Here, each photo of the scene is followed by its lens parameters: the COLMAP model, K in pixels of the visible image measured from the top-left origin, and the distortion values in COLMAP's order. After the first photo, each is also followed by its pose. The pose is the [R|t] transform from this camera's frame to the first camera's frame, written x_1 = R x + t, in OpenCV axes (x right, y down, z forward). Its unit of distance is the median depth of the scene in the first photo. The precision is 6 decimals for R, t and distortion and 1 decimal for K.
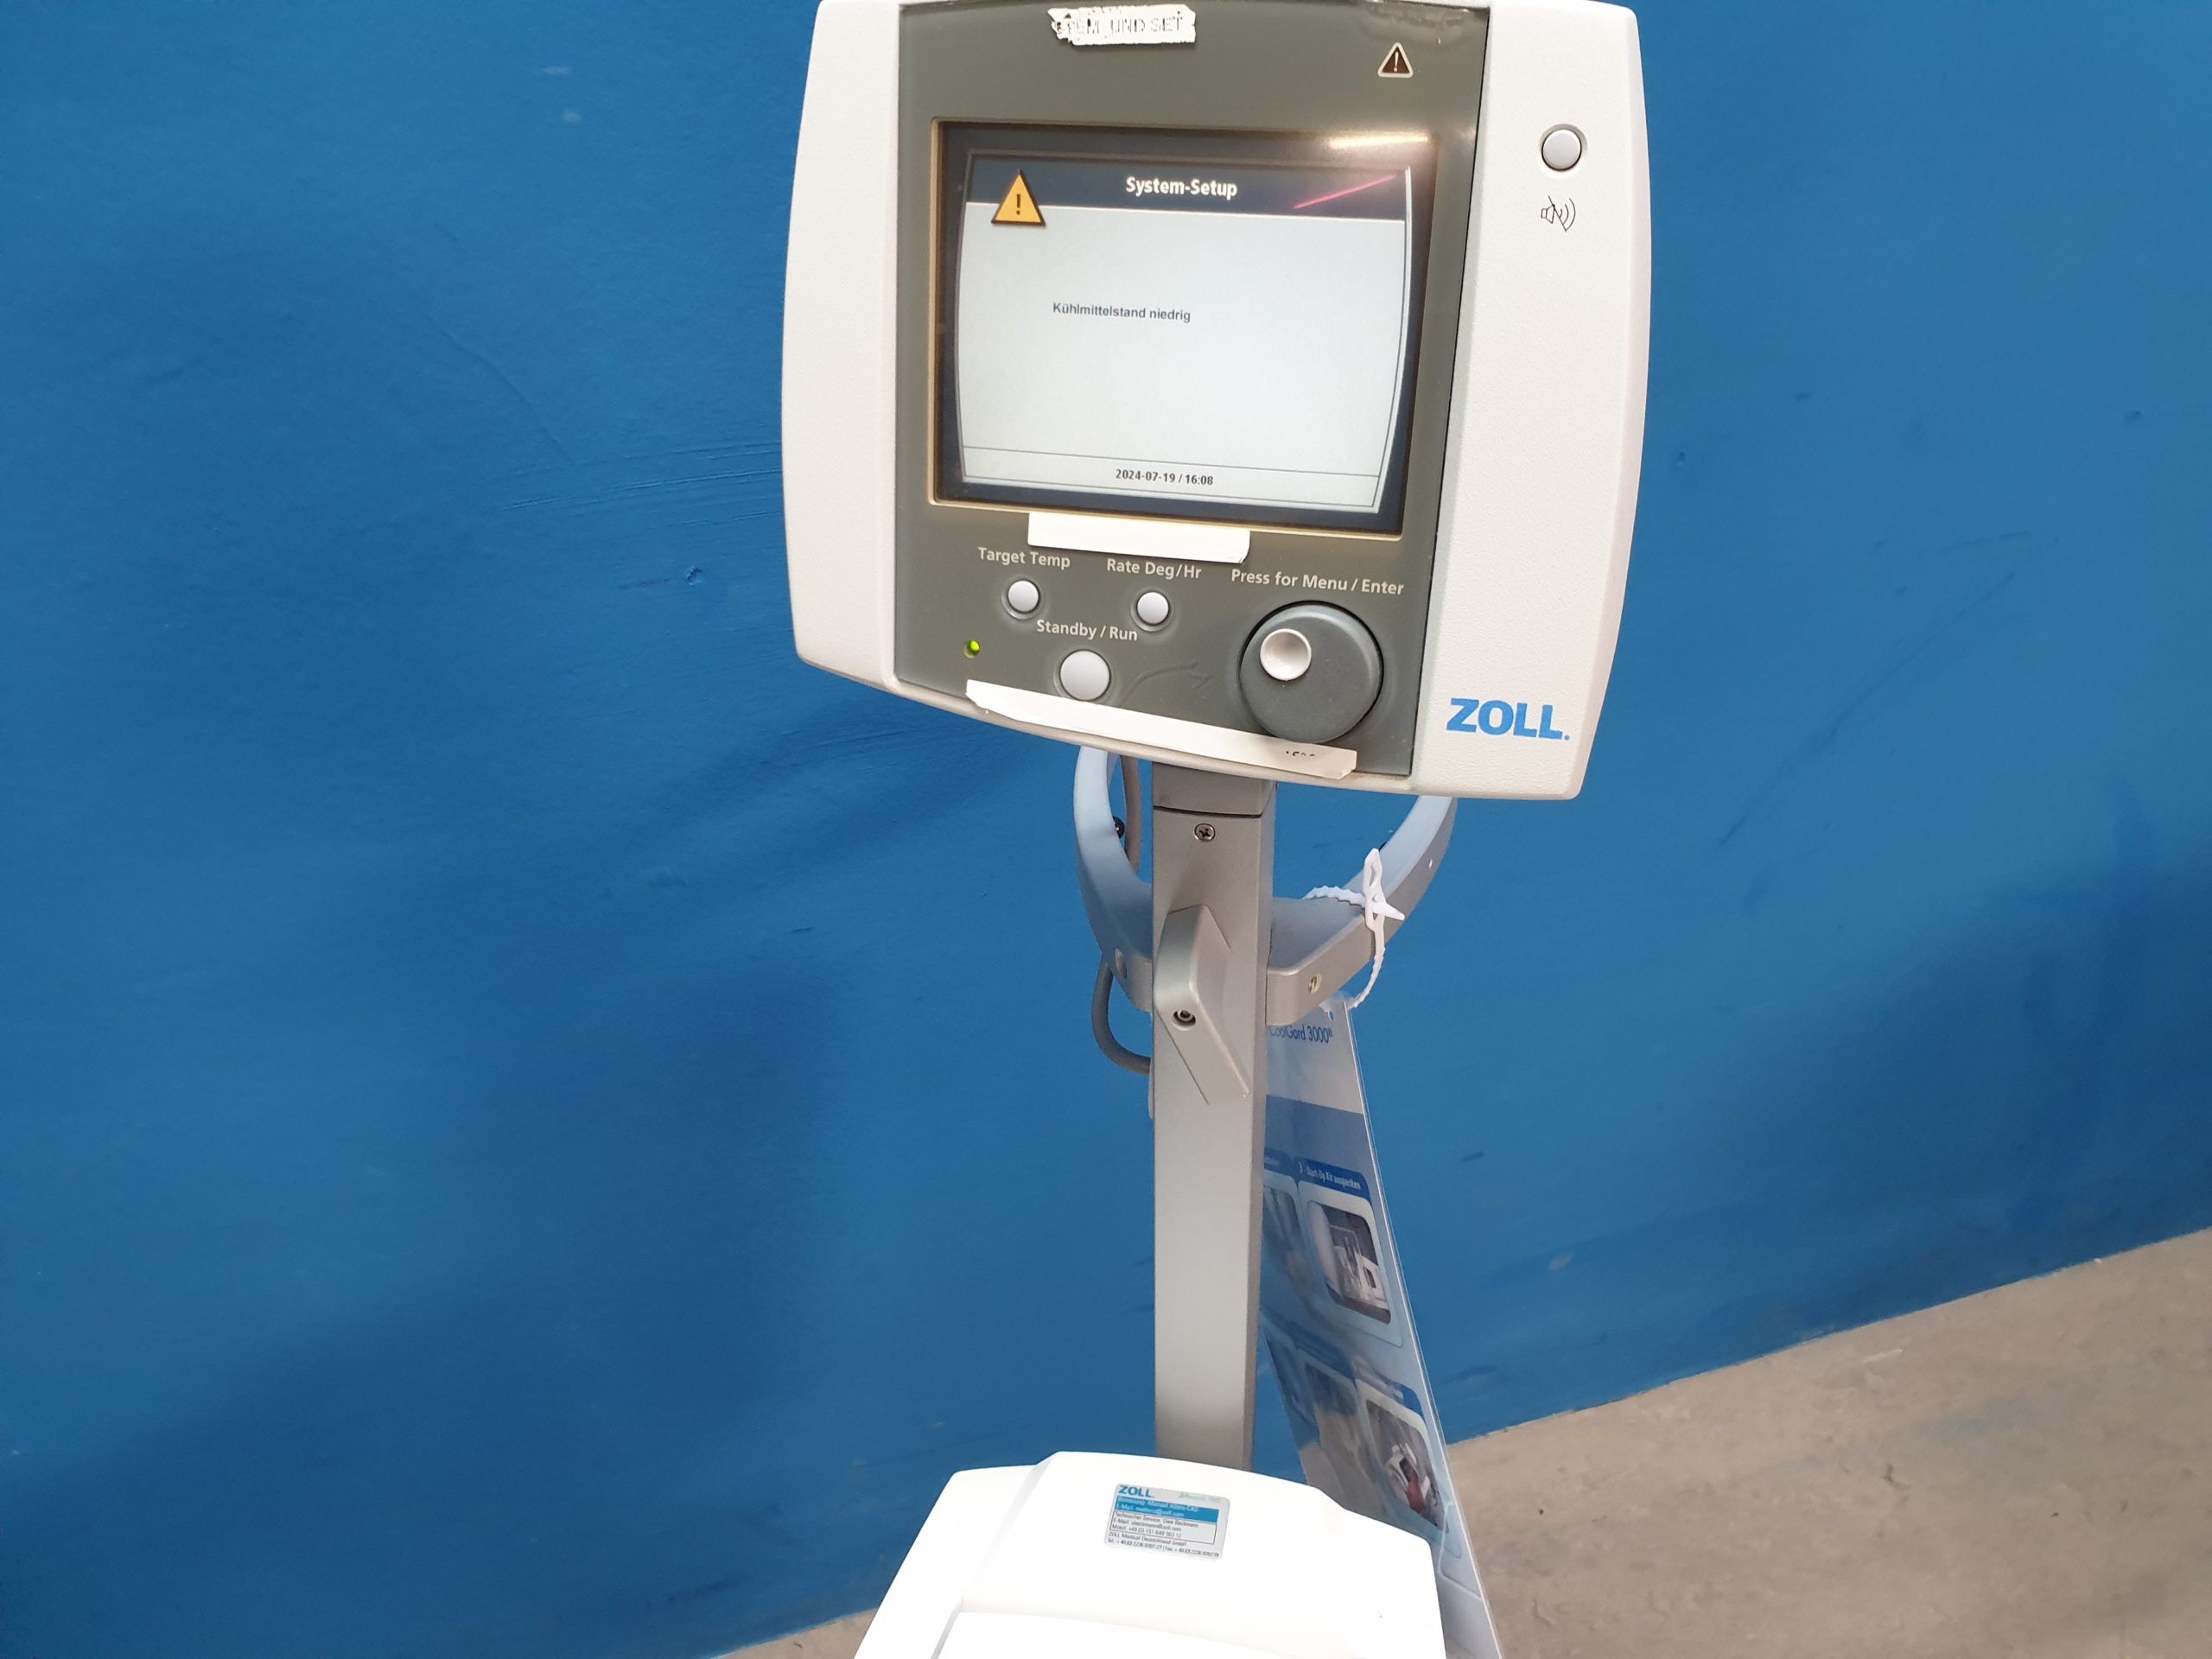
lens RADIAL K [[1714.7, 0, 1113.3], [0, 1714.7, 827.7], [0, 0, 1]] dist [-0.004683, 0.022943]
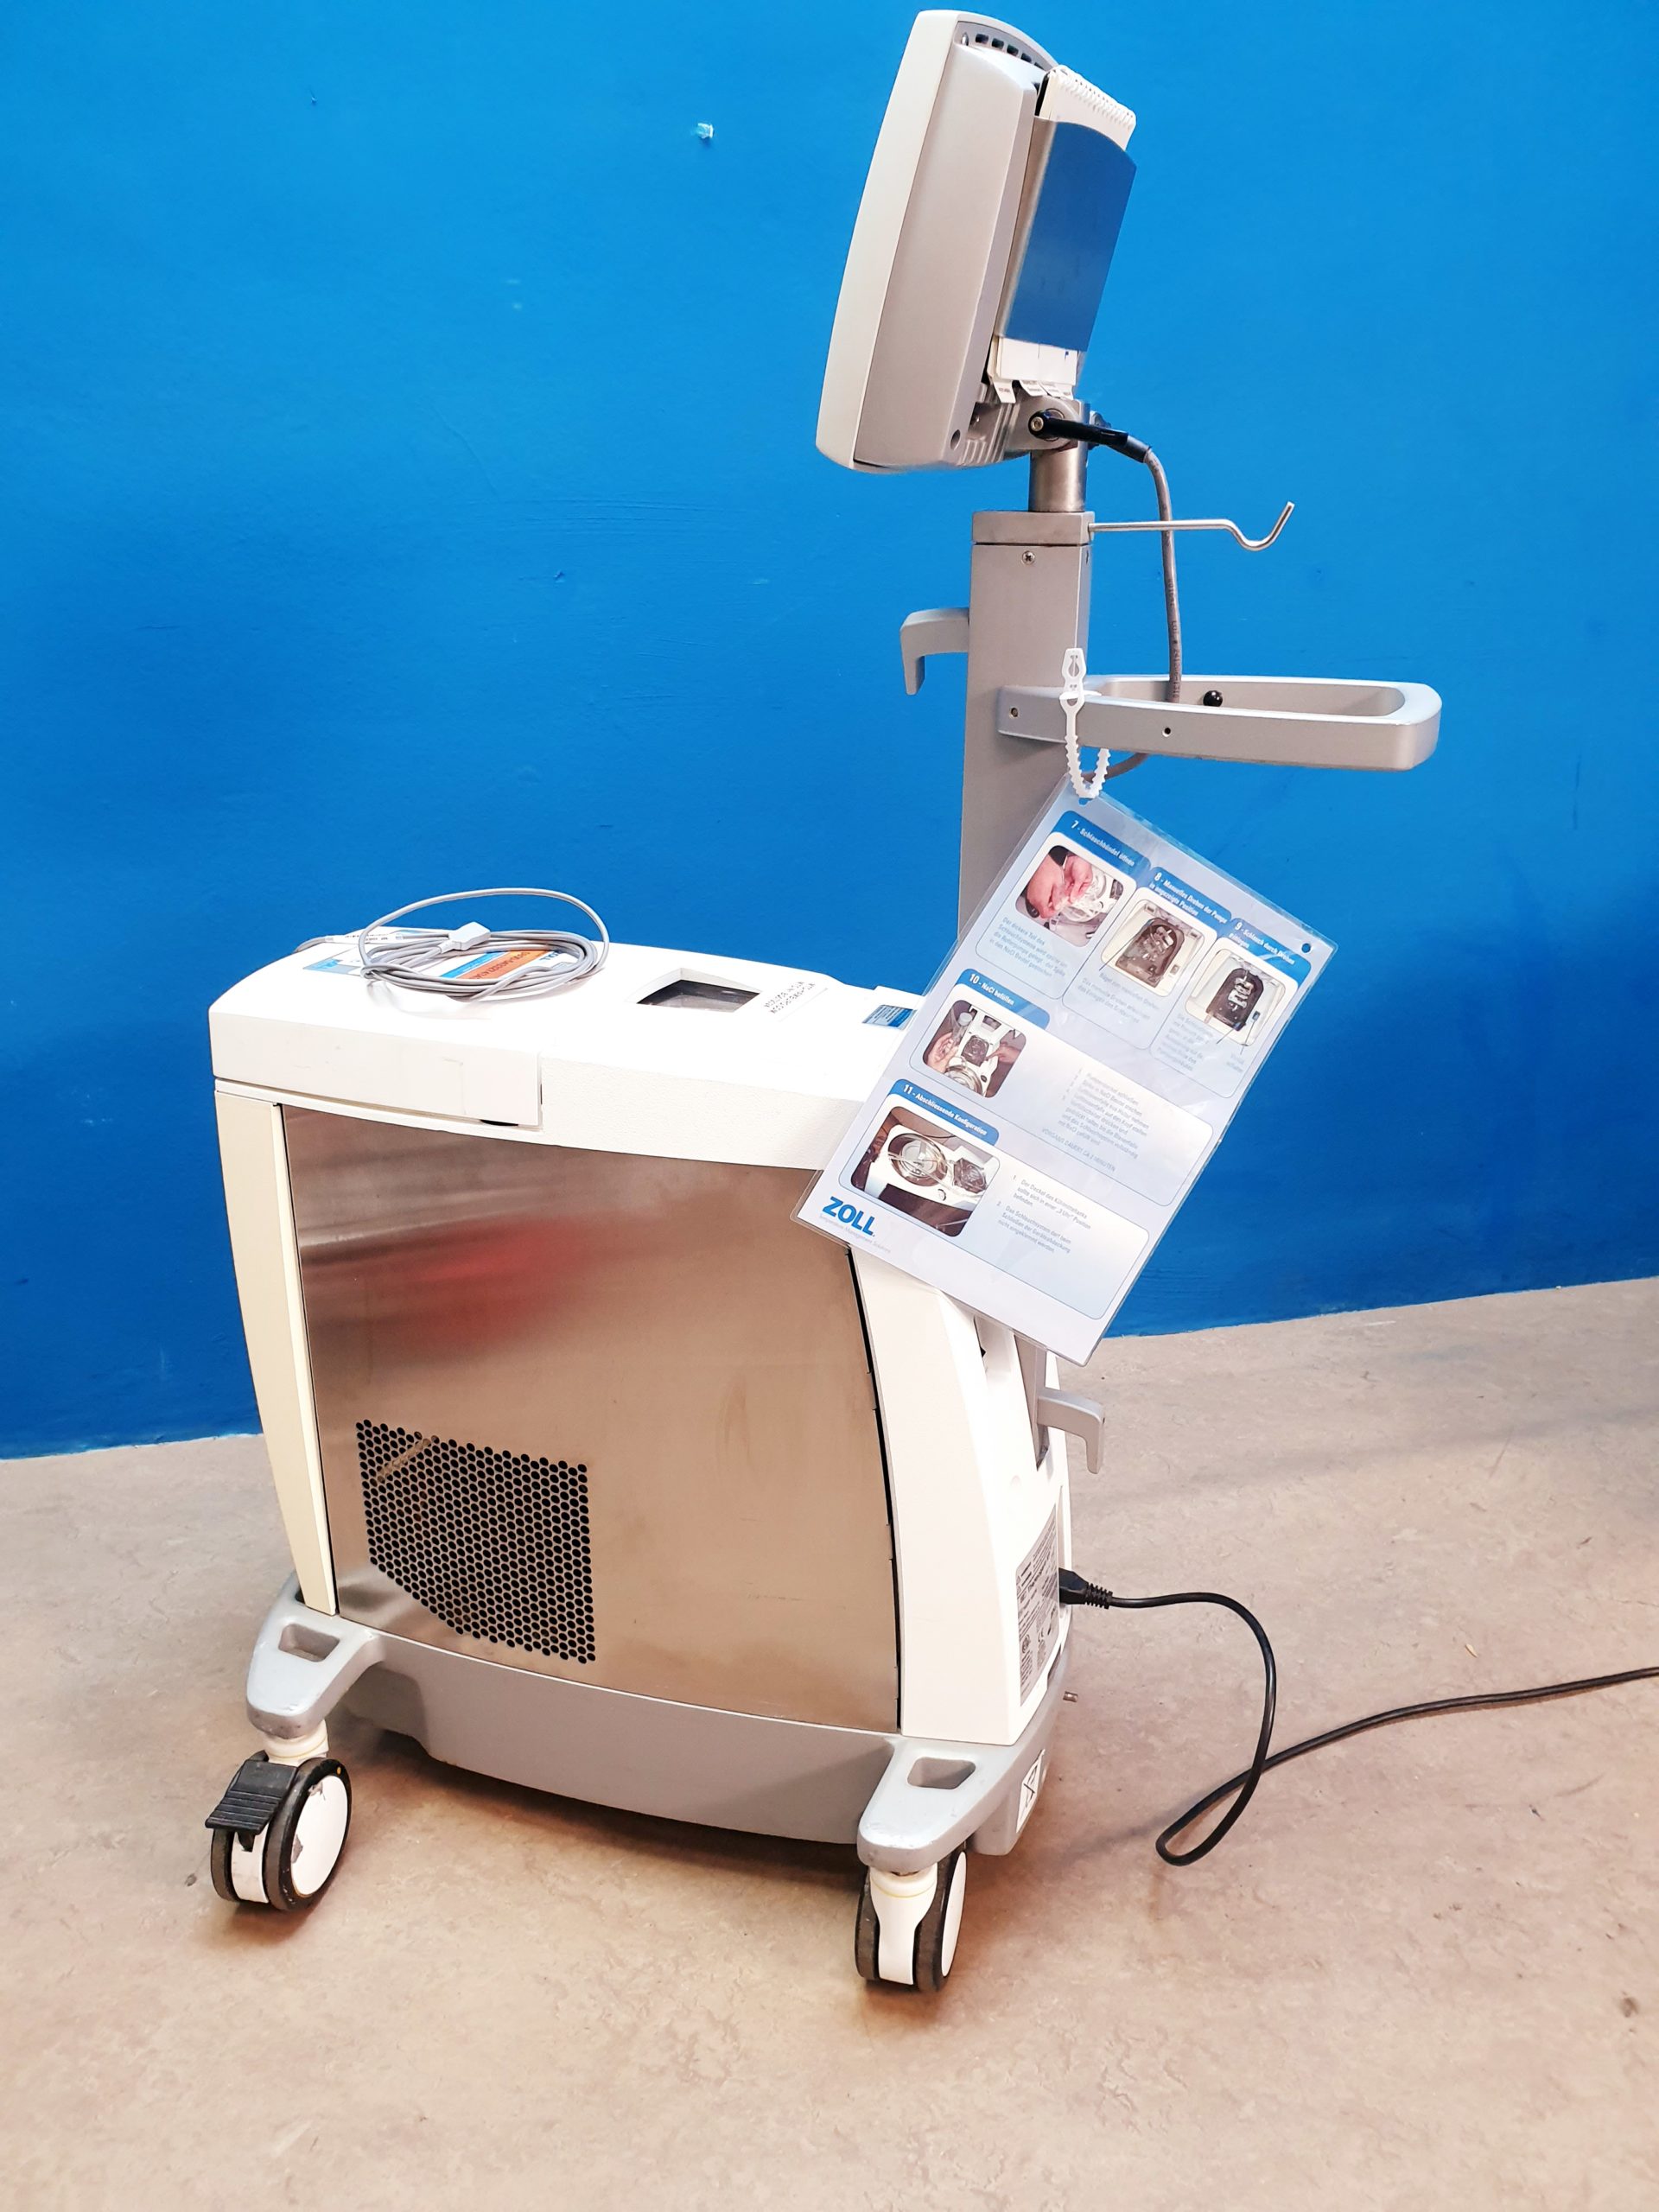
lens RADIAL K [[1714.7, 0, 829.5], [0, 1714.7, 1106.0], [0, 0, 1]] dist [-0.004683, 0.022943]
pose [[0.996729, 0.044164, -0.067683, 0.327464], [-0.055993, 0.981276, -0.184290, 1.292964], [0.058276, 0.187477, 0.980539, -1.142906]]
